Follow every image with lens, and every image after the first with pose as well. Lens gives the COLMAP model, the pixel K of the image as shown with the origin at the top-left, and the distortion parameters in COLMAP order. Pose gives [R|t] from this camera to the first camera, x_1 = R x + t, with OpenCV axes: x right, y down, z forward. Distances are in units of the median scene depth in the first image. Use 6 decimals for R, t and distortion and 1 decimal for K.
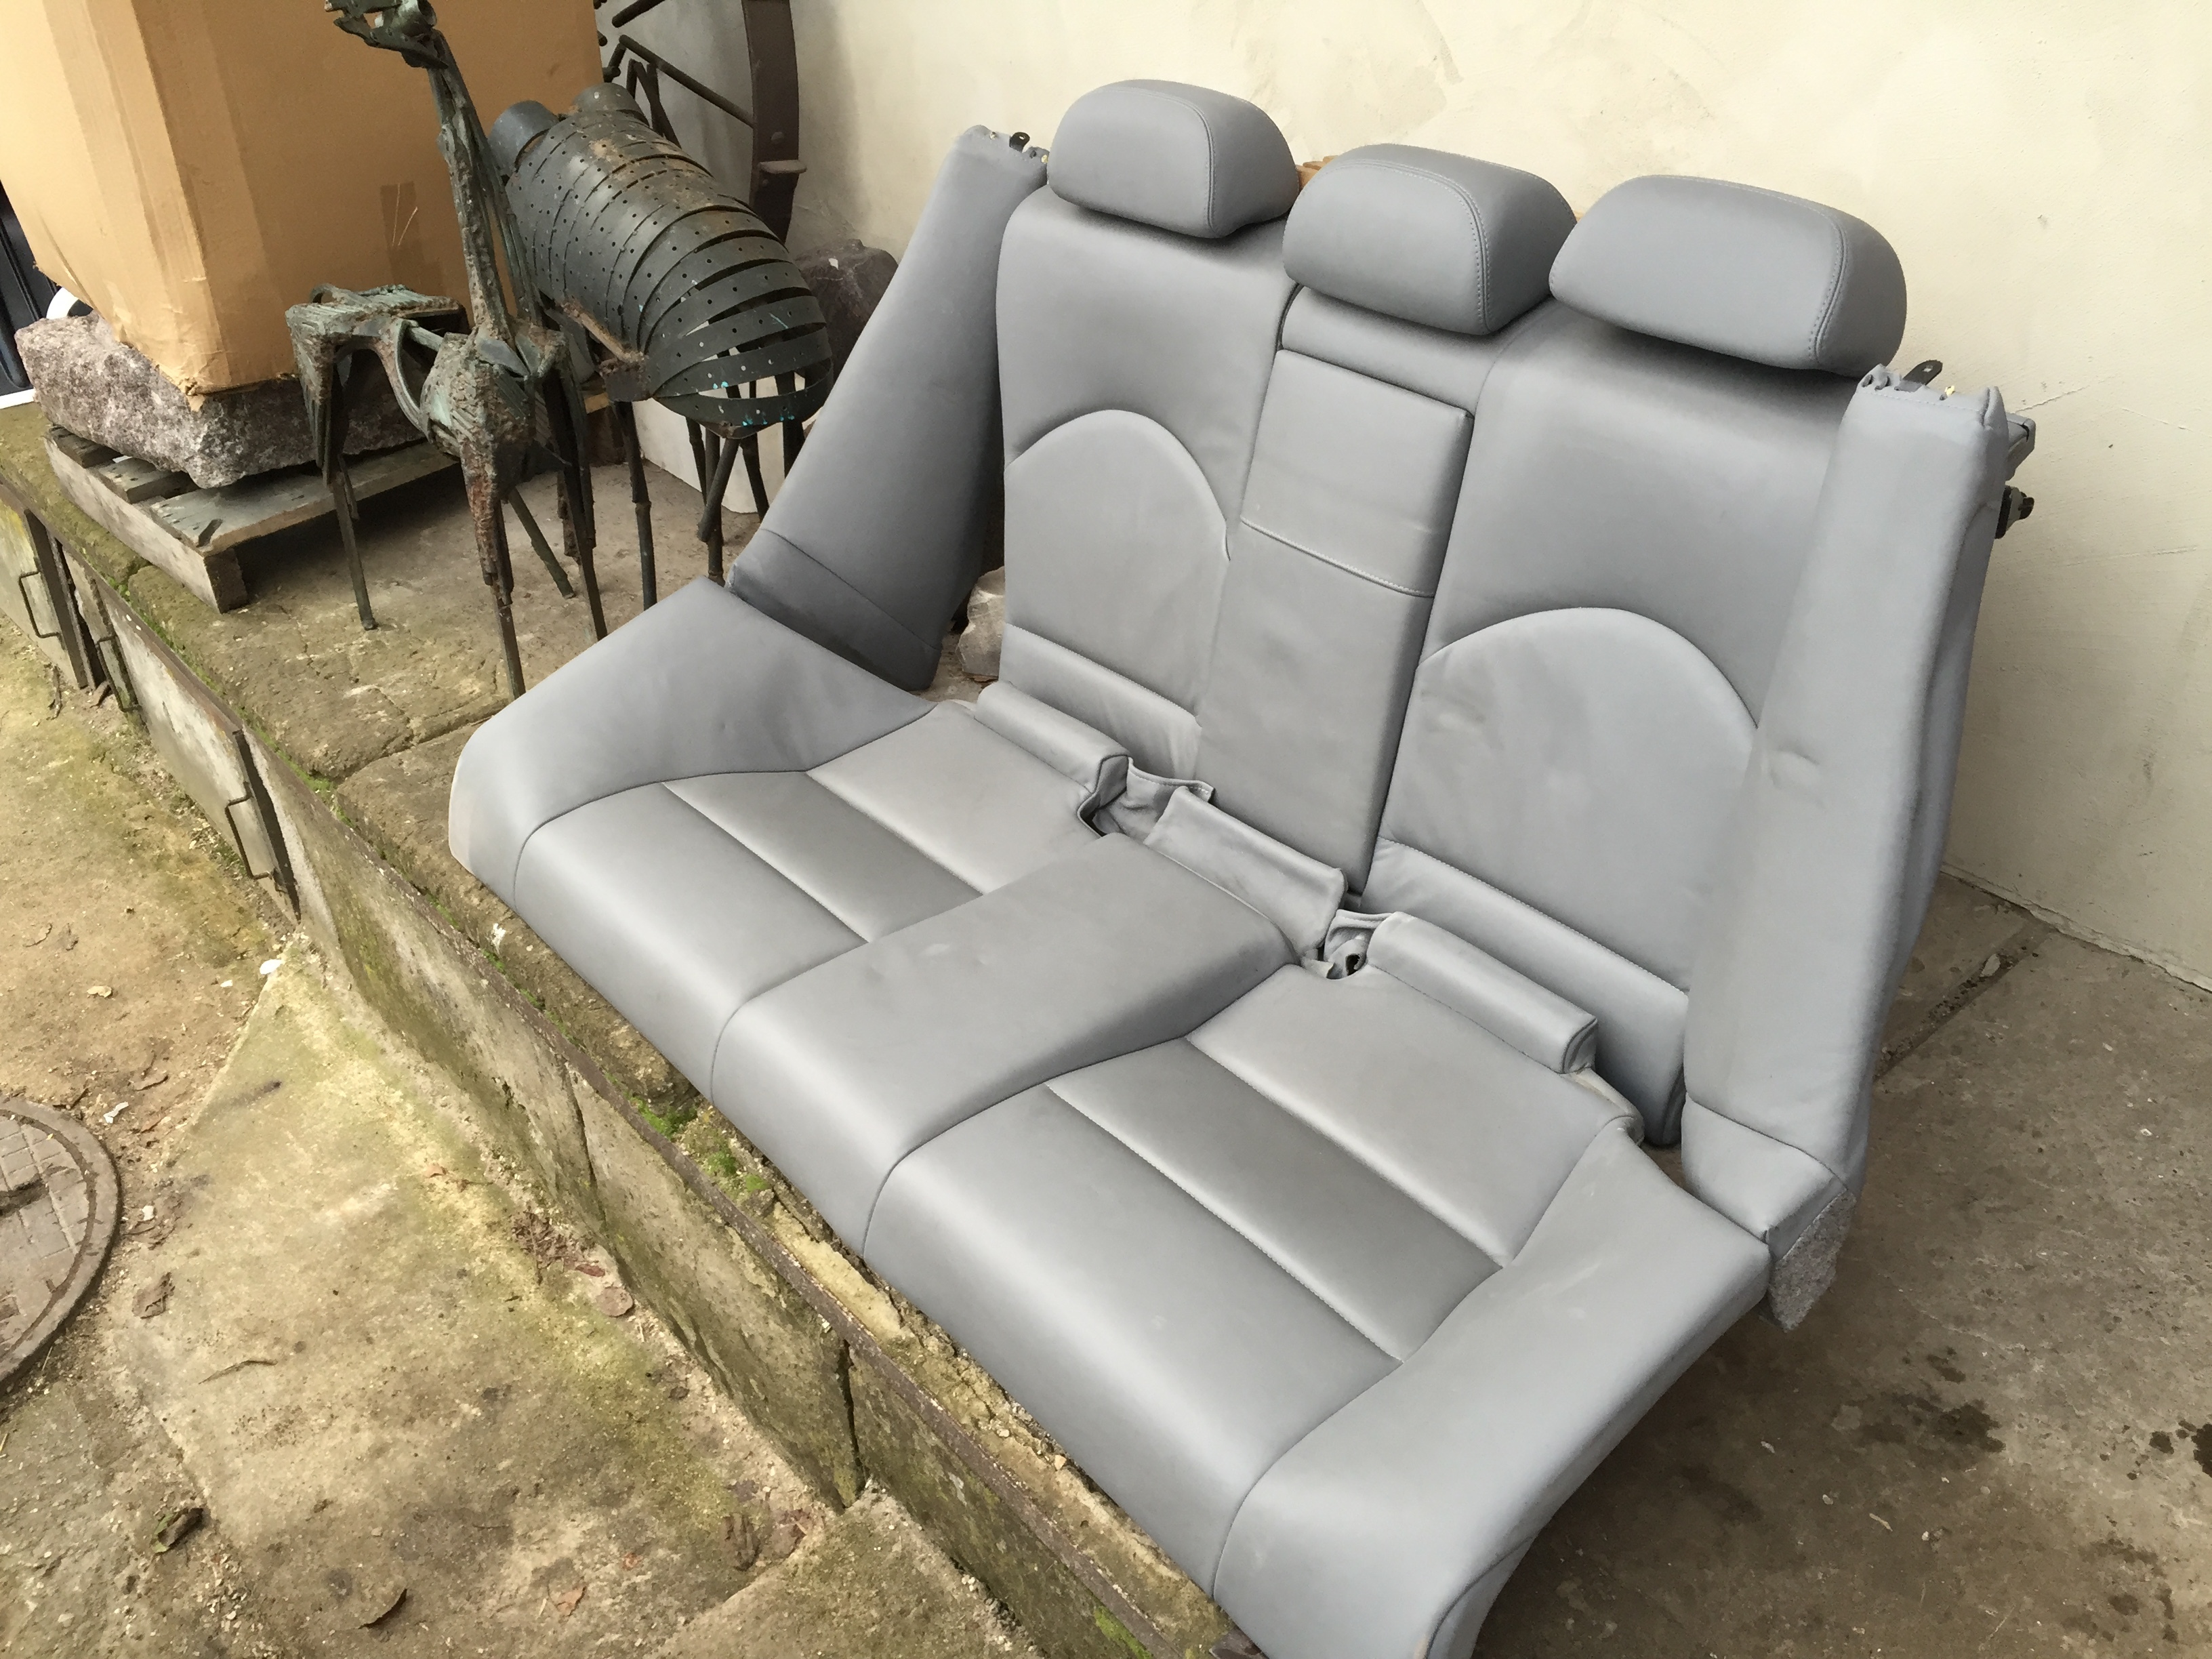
lens RADIAL K [[1825.1, 0, 1106.0], [0, 1825.1, 829.5], [0, 0, 1]] dist [0.037701, -0.003444]
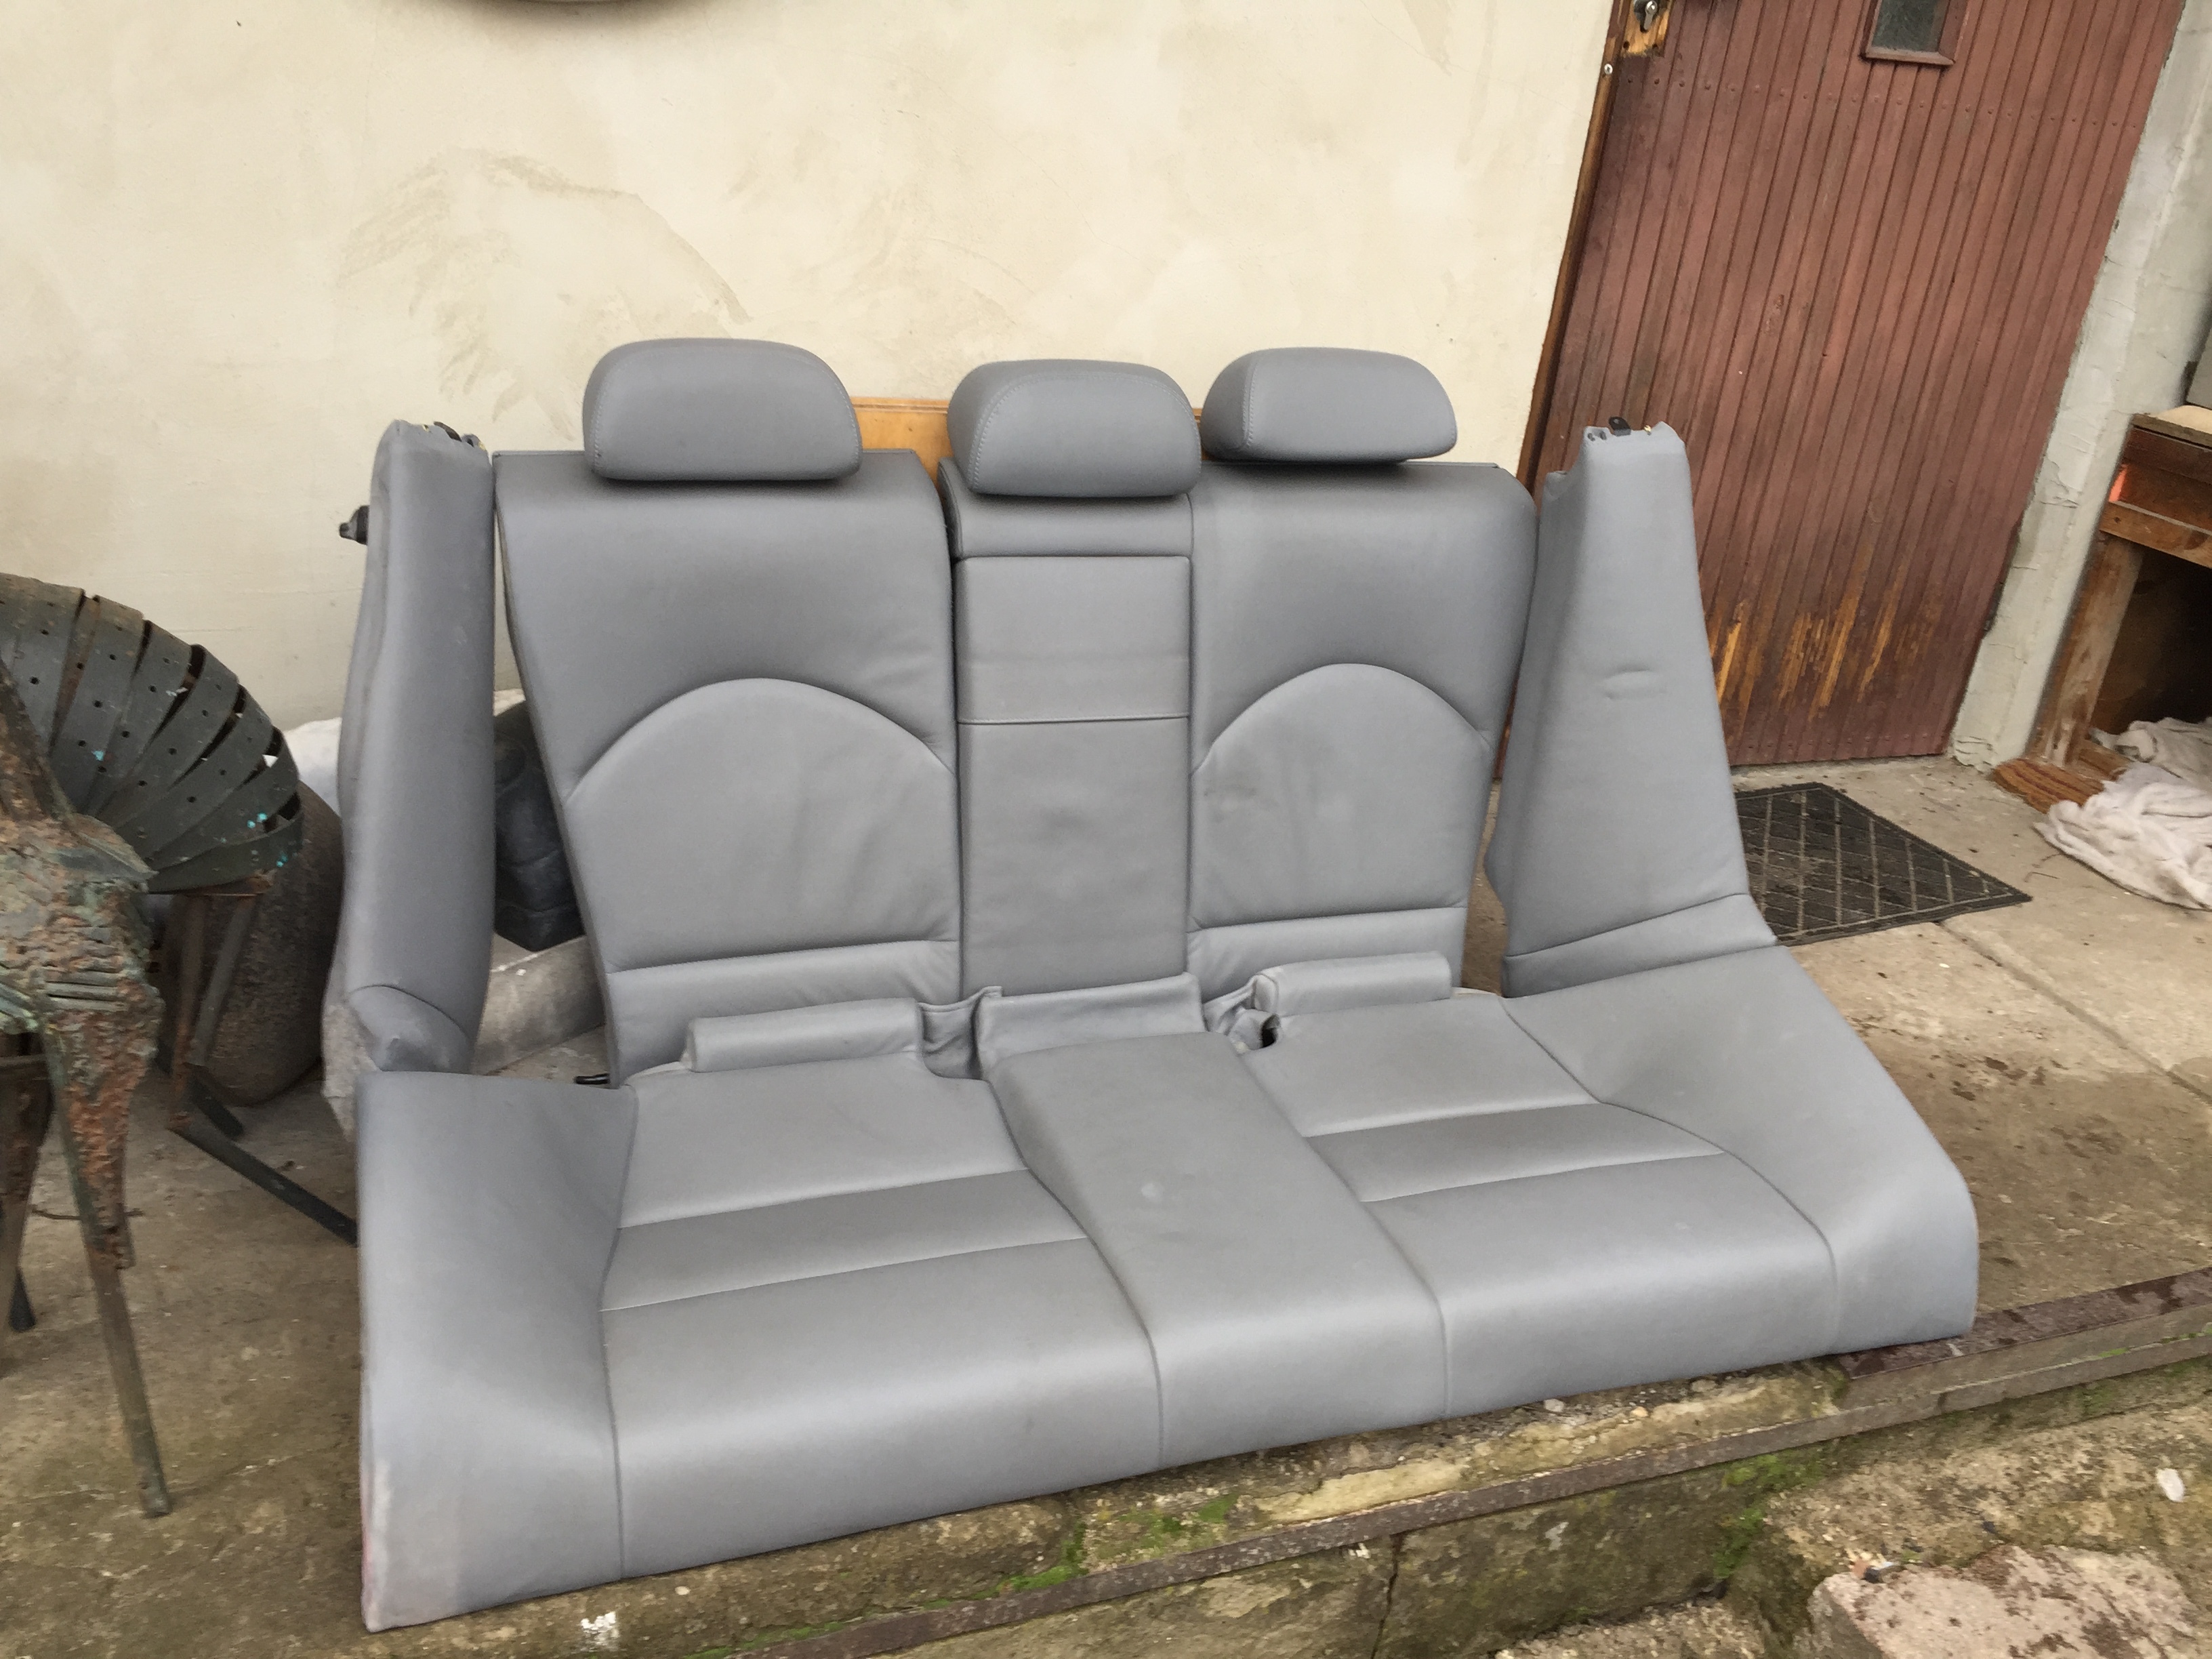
lens RADIAL K [[1825.1, 0, 1106.0], [0, 1825.1, 829.5], [0, 0, 1]] dist [0.037701, -0.003444]
pose [[0.358664, -0.324139, 0.875382, -0.774818], [0.428559, 0.890281, 0.154066, -0.230188], [-0.829275, 0.319895, 0.458225, 0.460087]]
